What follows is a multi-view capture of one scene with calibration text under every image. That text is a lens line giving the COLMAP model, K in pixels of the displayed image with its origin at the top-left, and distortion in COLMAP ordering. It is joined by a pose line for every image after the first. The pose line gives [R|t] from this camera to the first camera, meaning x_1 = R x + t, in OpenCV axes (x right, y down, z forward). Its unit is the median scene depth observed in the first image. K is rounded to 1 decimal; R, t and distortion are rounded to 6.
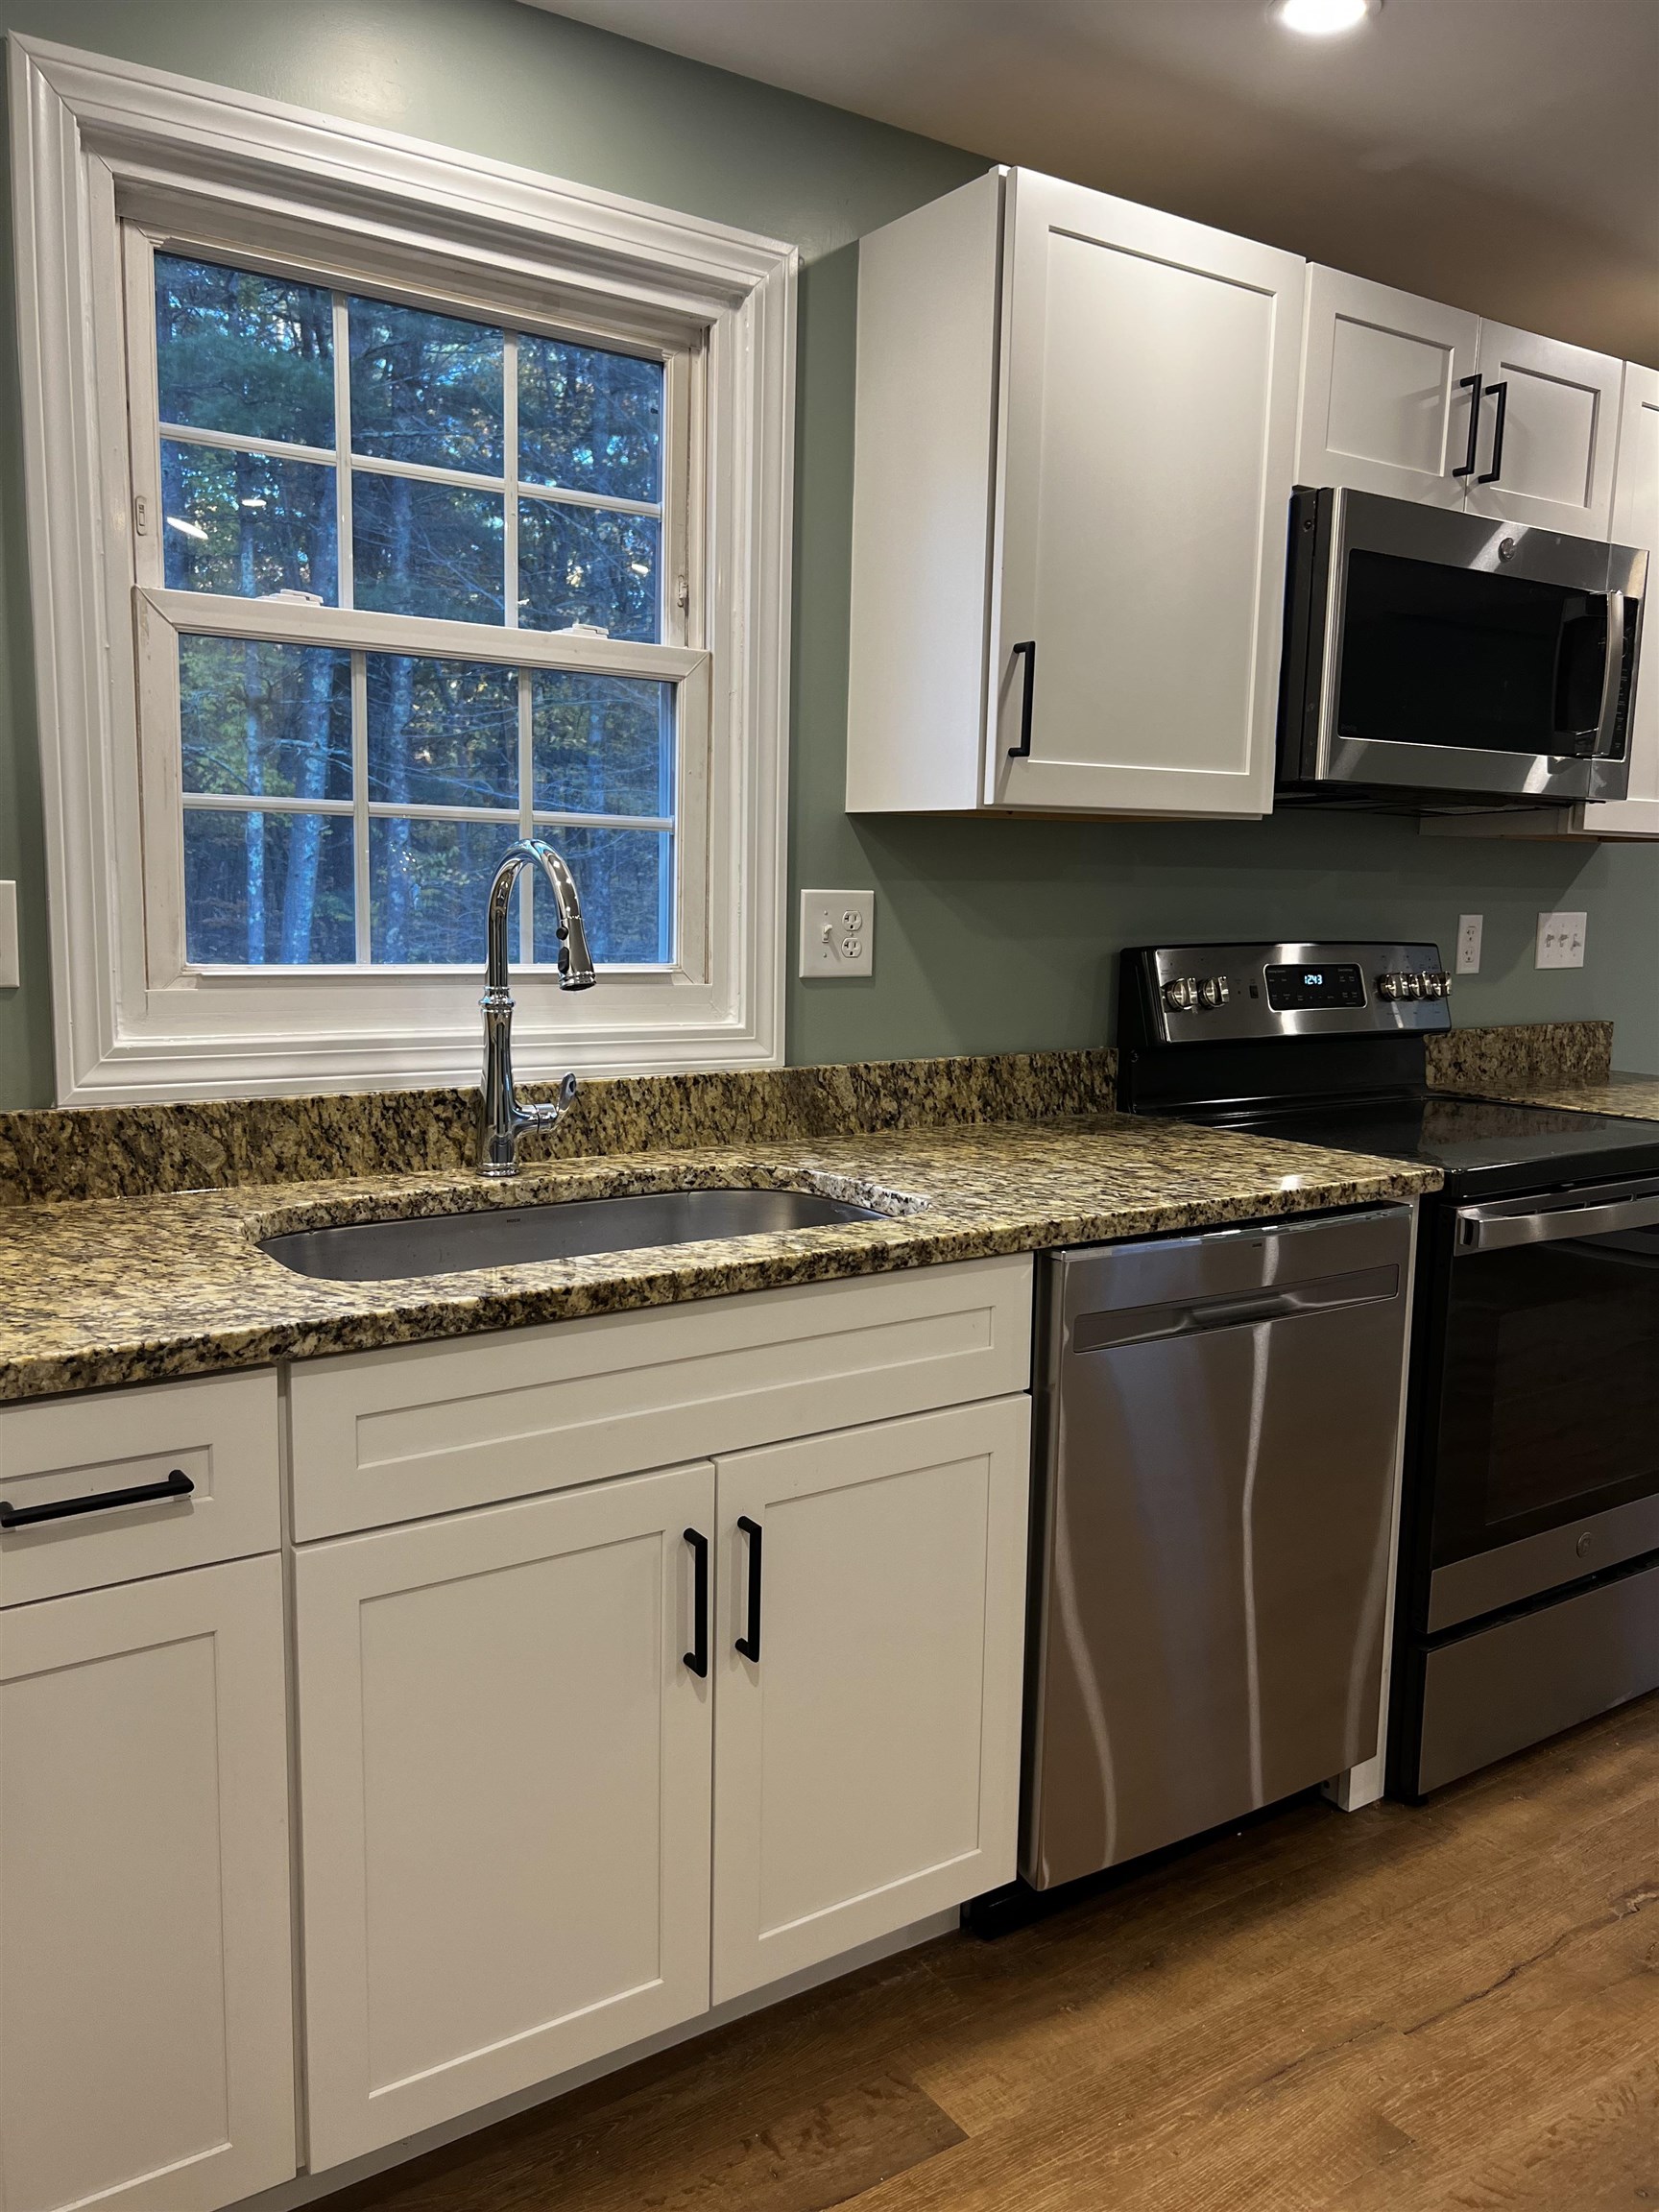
lens RADIAL K [[1637.5, 0, 793.0], [0, 1637.5, 1111.8], [0, 0, 1]] dist [0.072833, -0.113789]
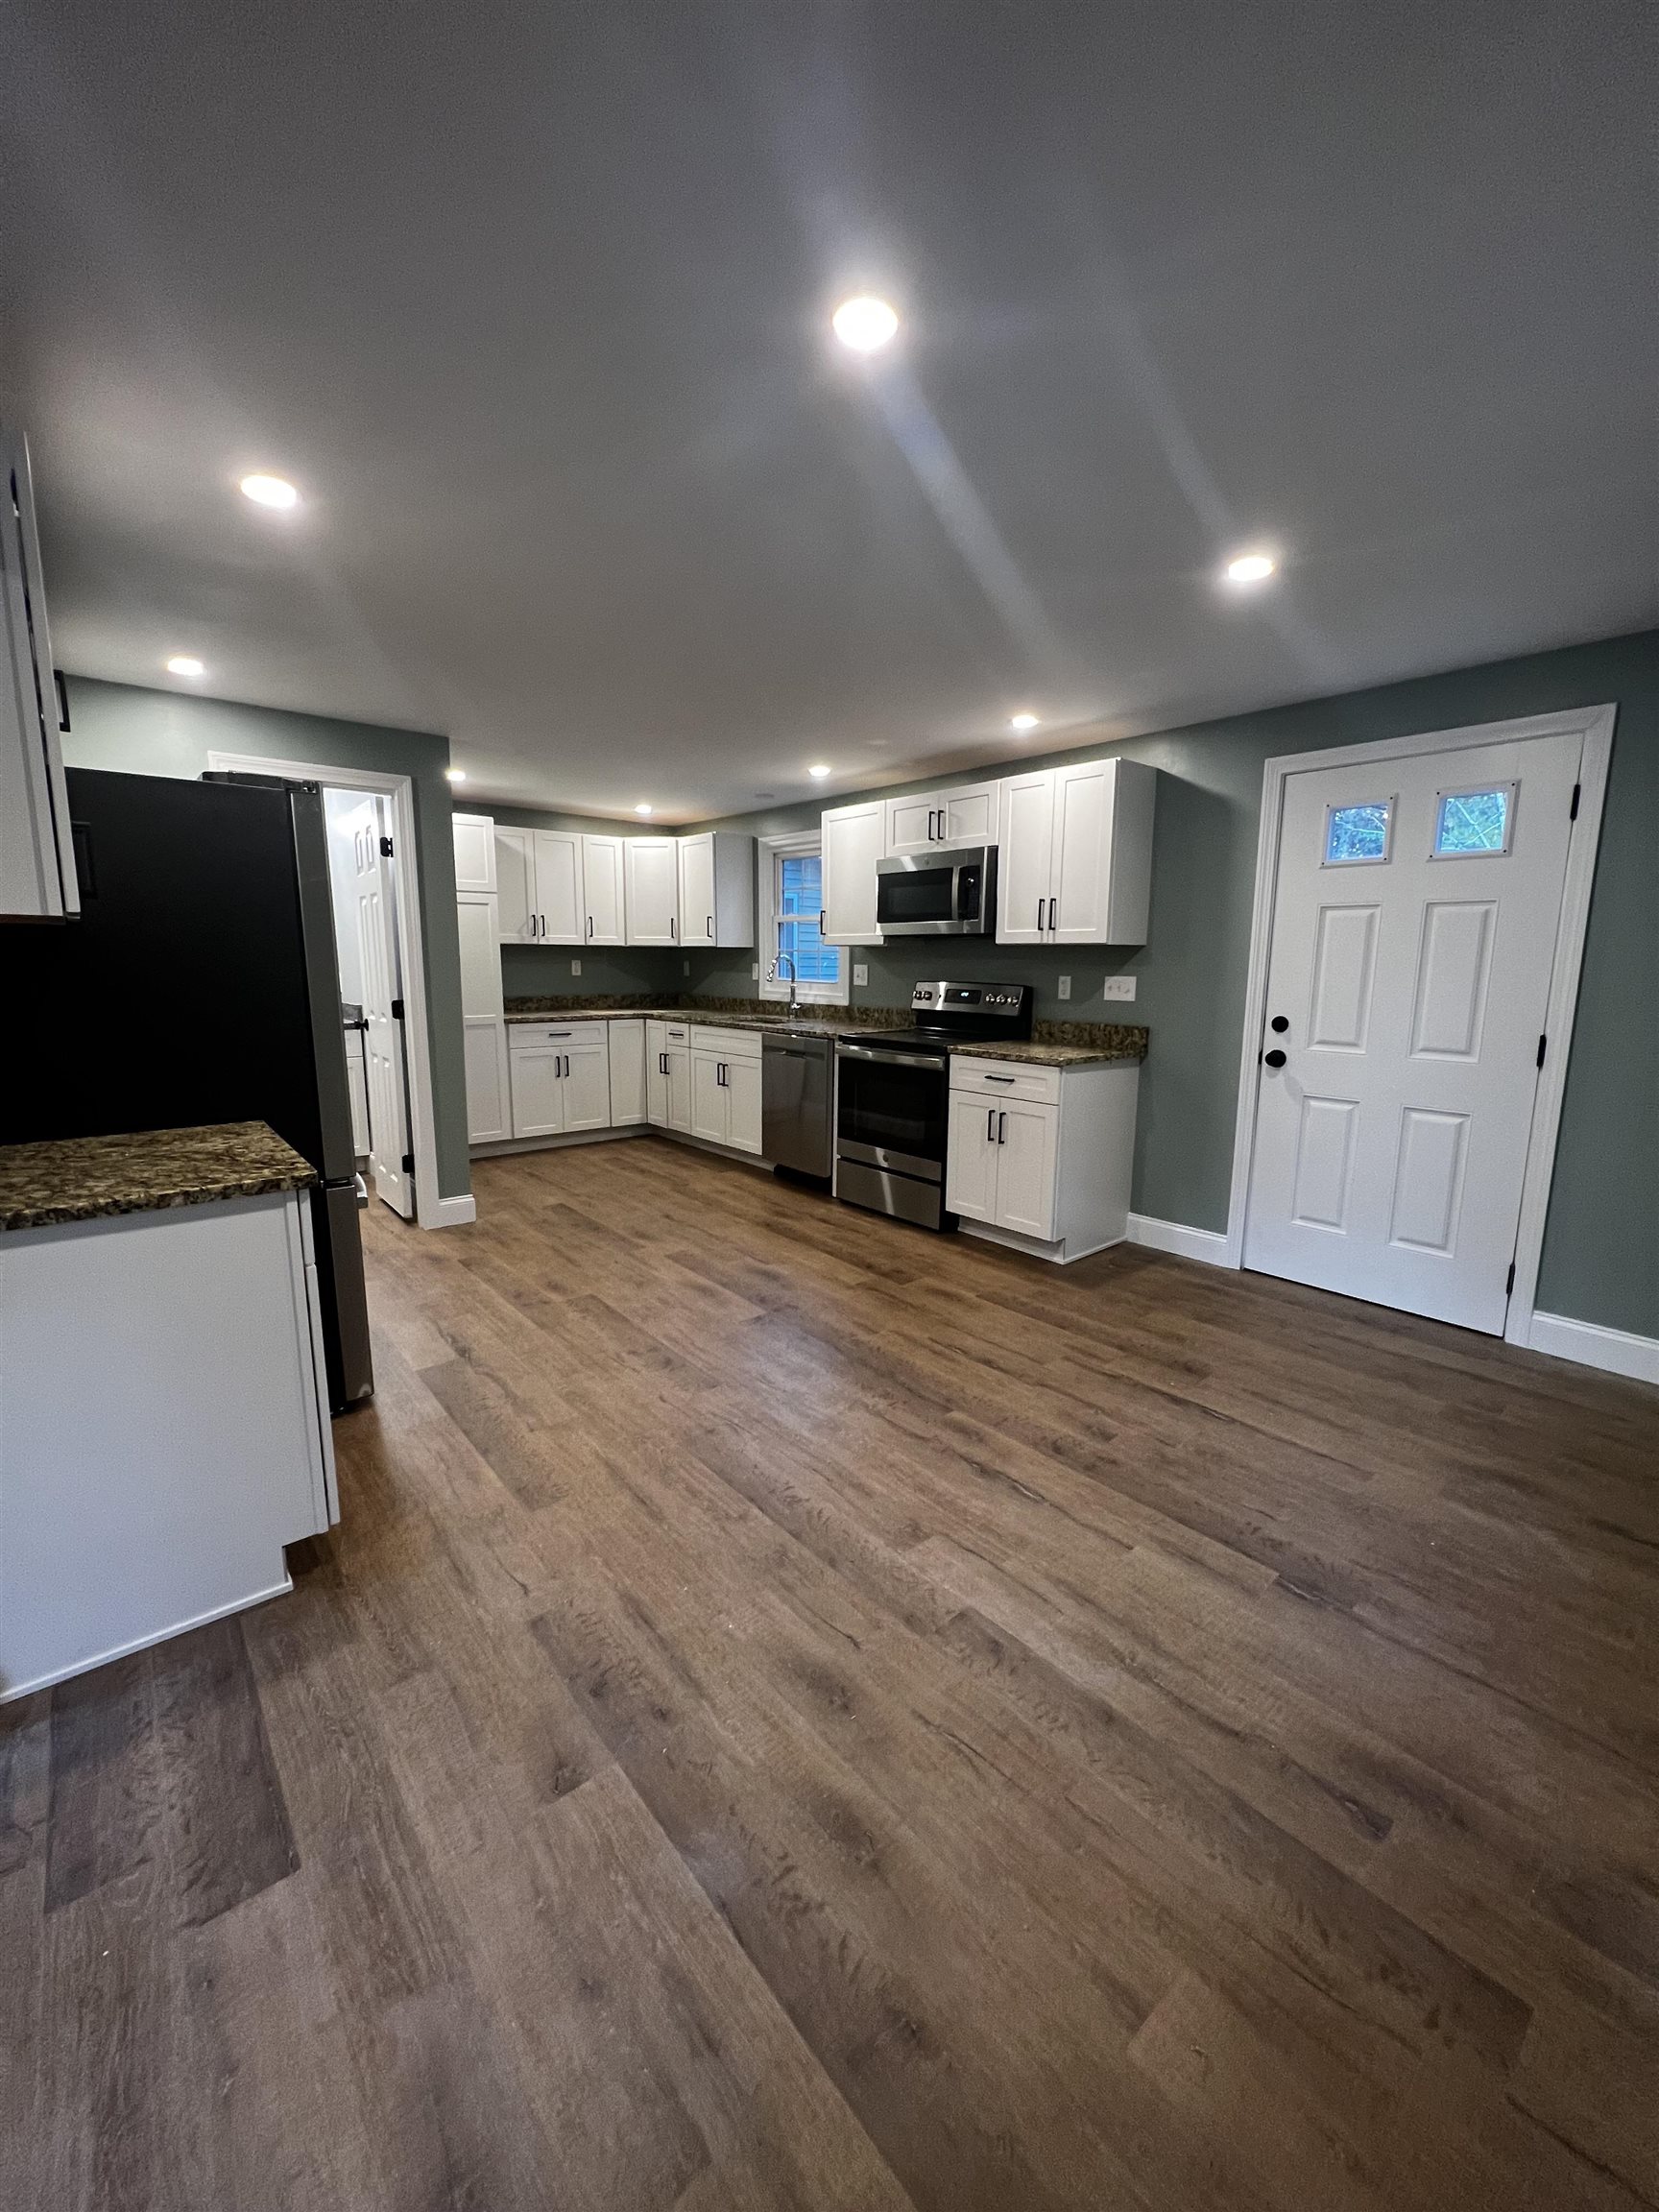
lens RADIAL K [[883.4, 0, 834.1], [0, 883.4, 1098.1], [0, 0, 1]] dist [-0.000187, -0.000003]
pose [[0.128947, 0.140884, -0.981593, 2.675655], [-0.147039, 0.981631, 0.121574, -0.074160], [0.980690, 0.128656, 0.147293, 0.742171]]
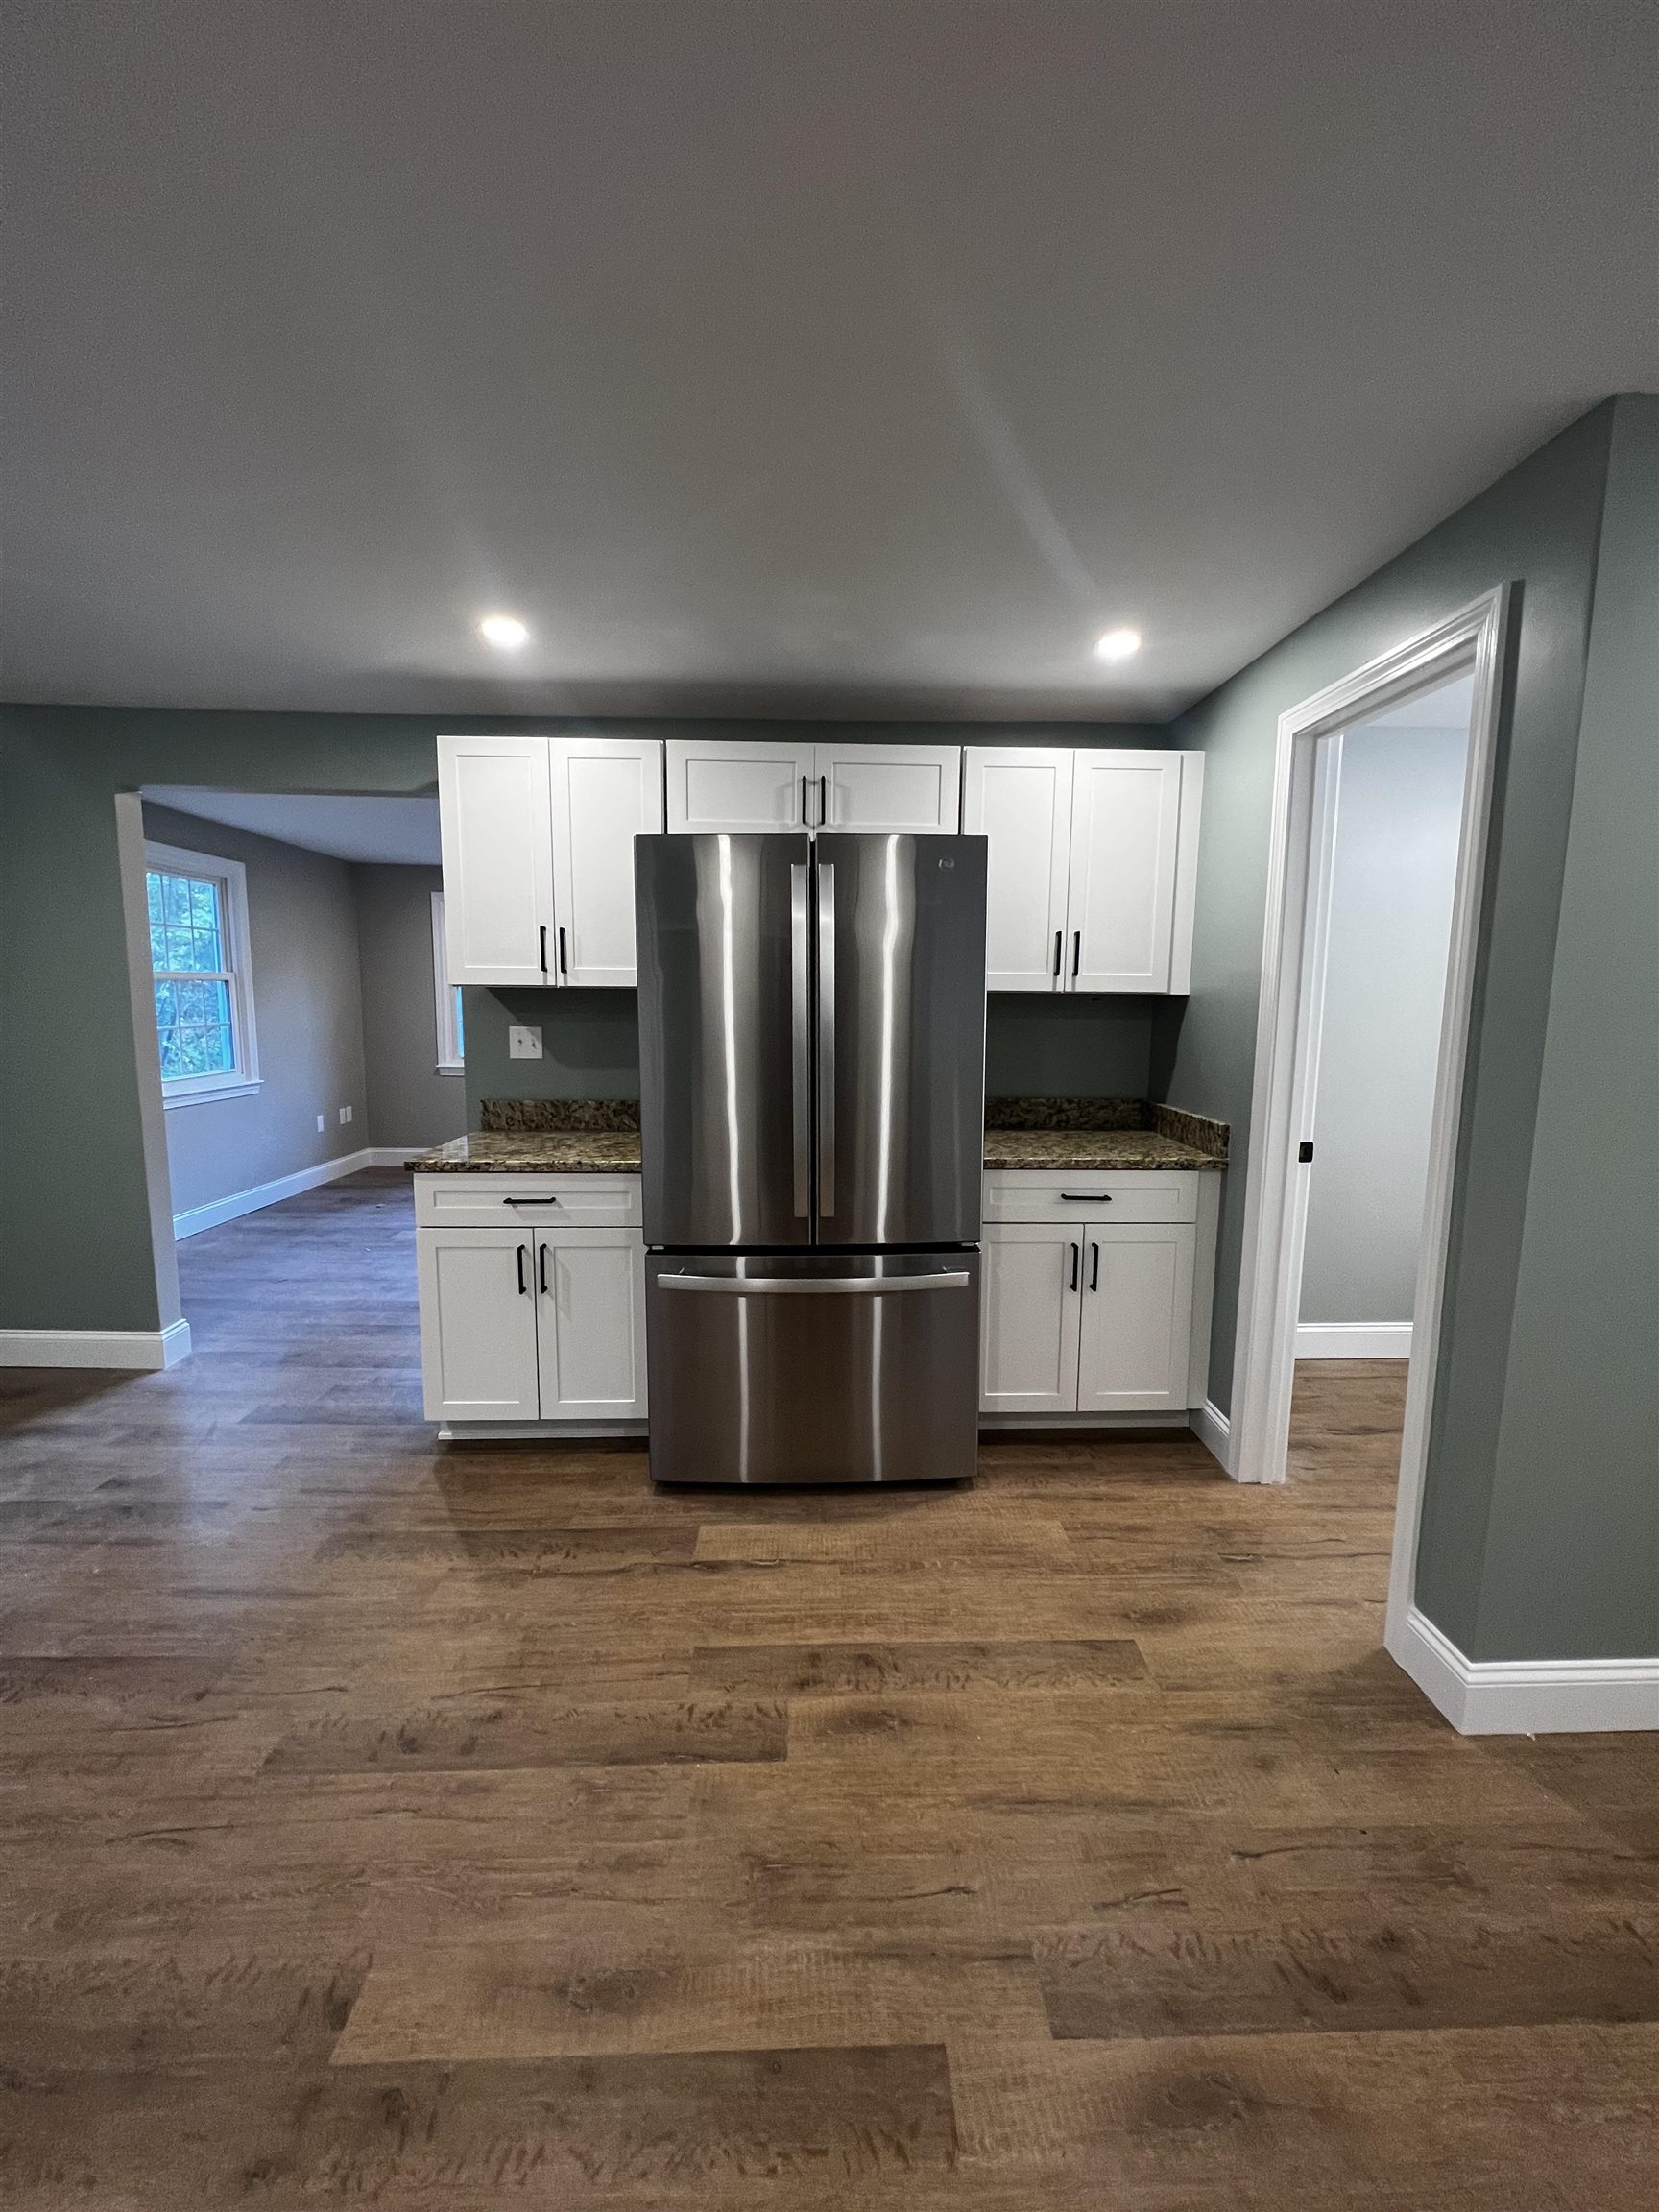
lens RADIAL K [[883.4, 0, 834.1], [0, 883.4, 1098.1], [0, 0, 1]] dist [-0.000187, -0.000003]
pose [[-0.854777, -0.086427, 0.511749, 0.624882], [0.048731, 0.968315, 0.244930, -0.176919], [-0.516703, 0.234299, -0.823482, 1.062811]]
